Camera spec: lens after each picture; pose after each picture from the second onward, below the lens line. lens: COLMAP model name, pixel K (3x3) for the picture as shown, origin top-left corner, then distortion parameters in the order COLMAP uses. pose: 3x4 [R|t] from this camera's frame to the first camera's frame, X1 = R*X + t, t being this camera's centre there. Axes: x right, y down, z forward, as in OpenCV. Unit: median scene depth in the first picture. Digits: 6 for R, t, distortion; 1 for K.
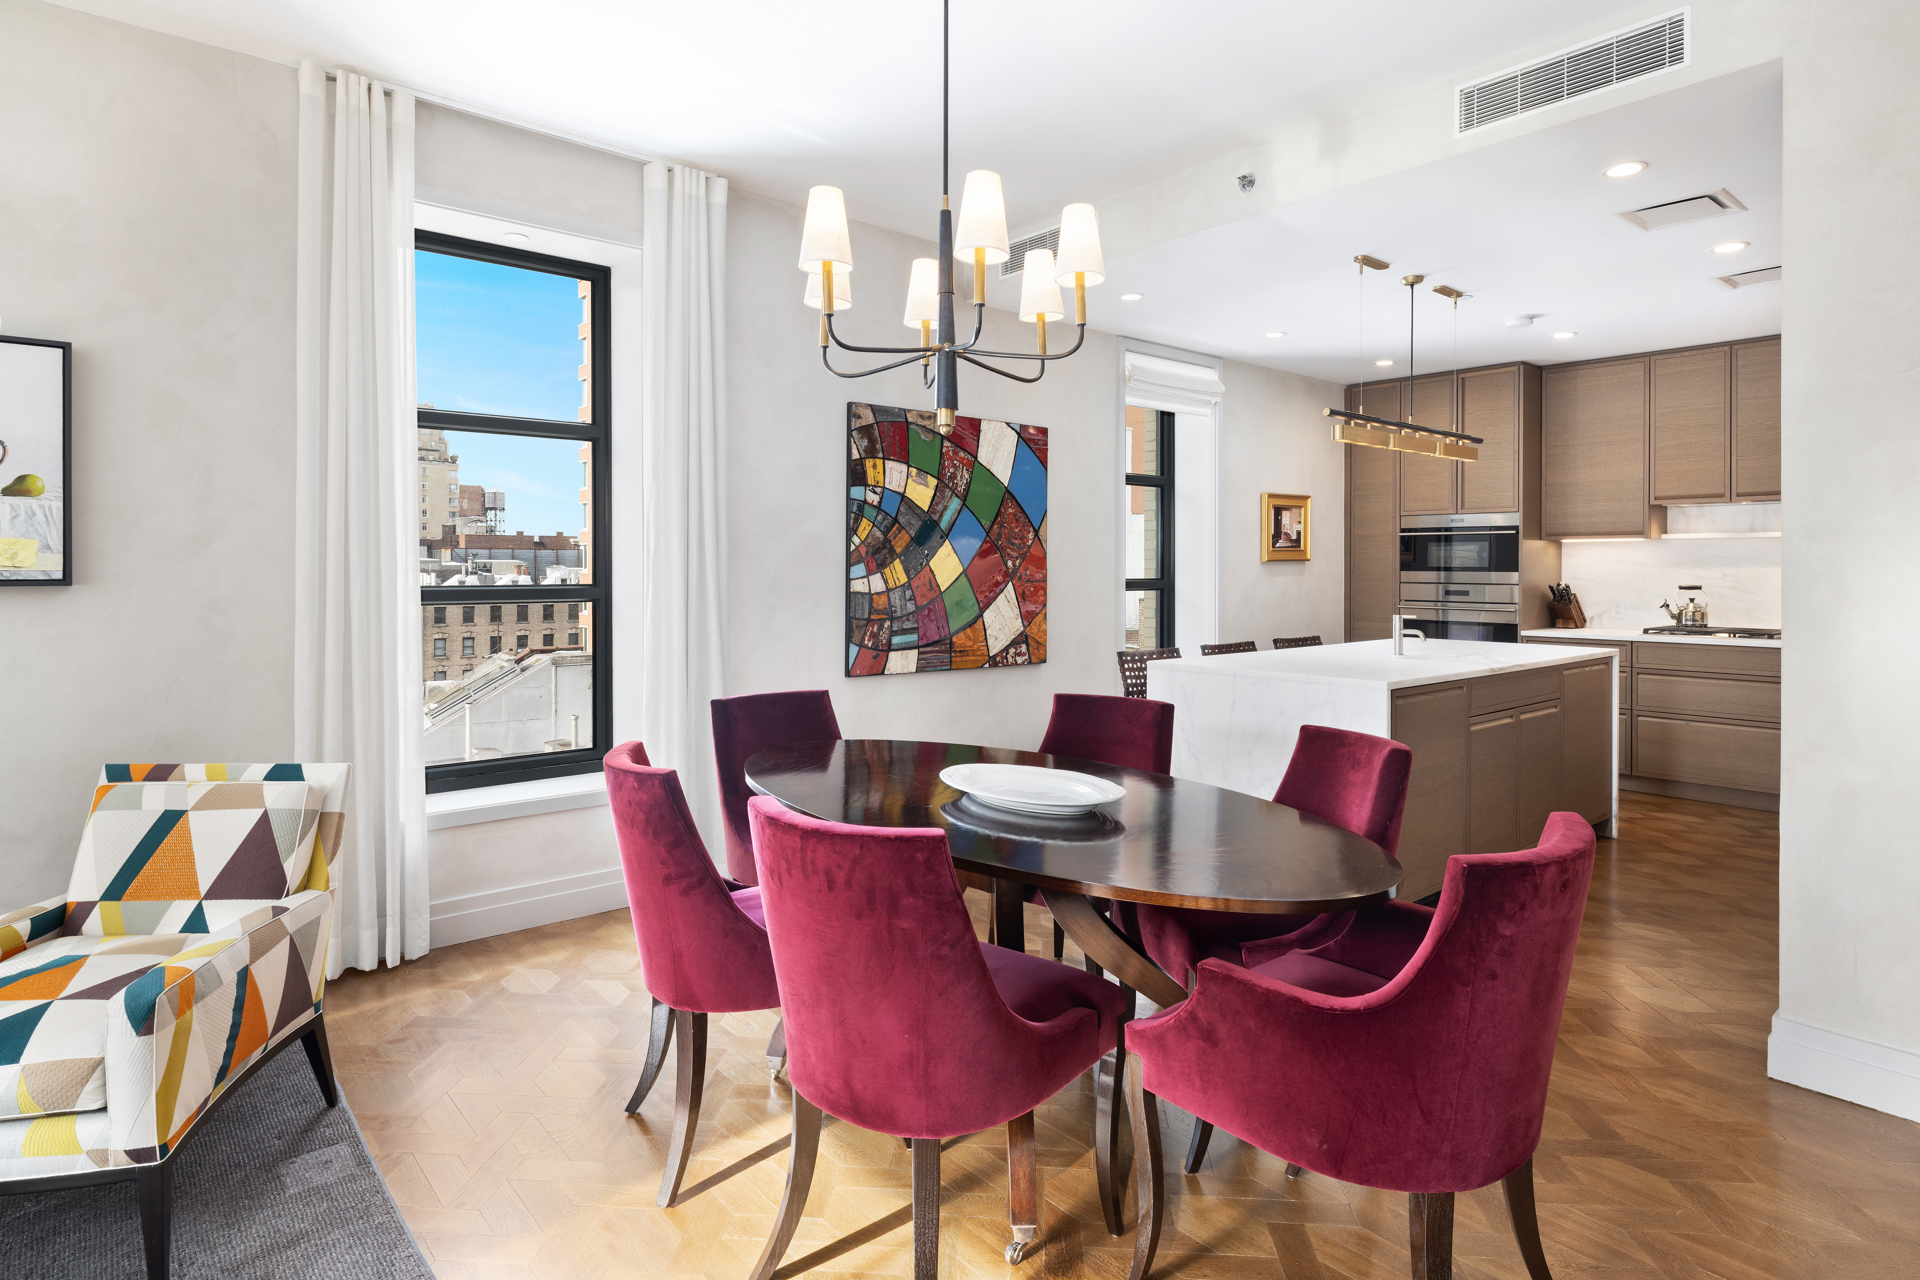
lens RADIAL K [[1028.0, 0, 978.7], [0, 1028.0, 559.4], [0, 0, 1]] dist [0.000272, -0.000423]
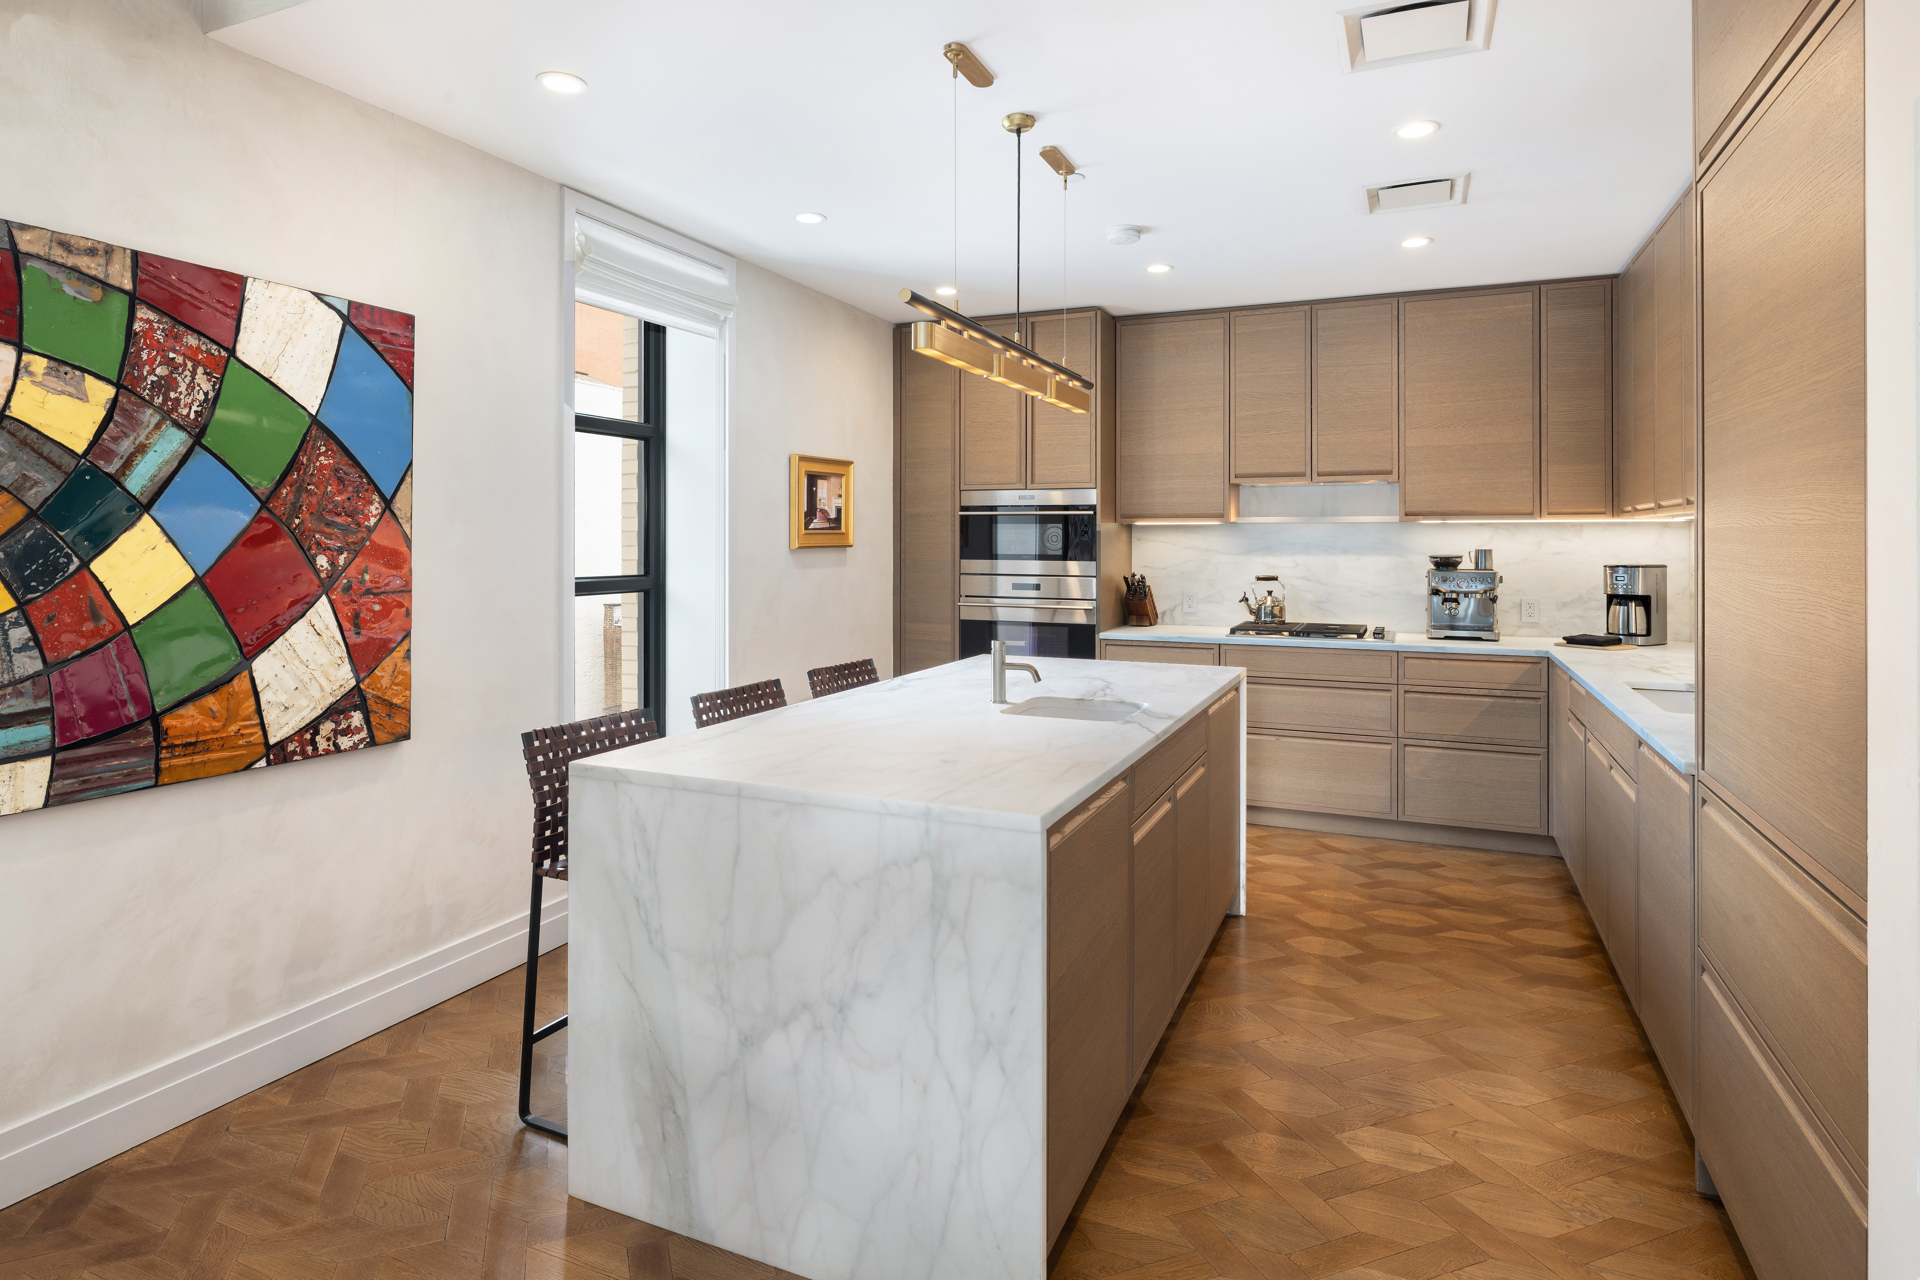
lens RADIAL K [[1028.0, 0, 978.7], [0, 1028.0, 559.4], [0, 0, 1]] dist [0.000272, -0.000423]
pose [[0.900045, -0.007024, 0.435741, 0.090769], [-0.003750, 0.999708, 0.023861, -0.009541], [-0.435781, -0.023110, 0.899756, 0.333931]]
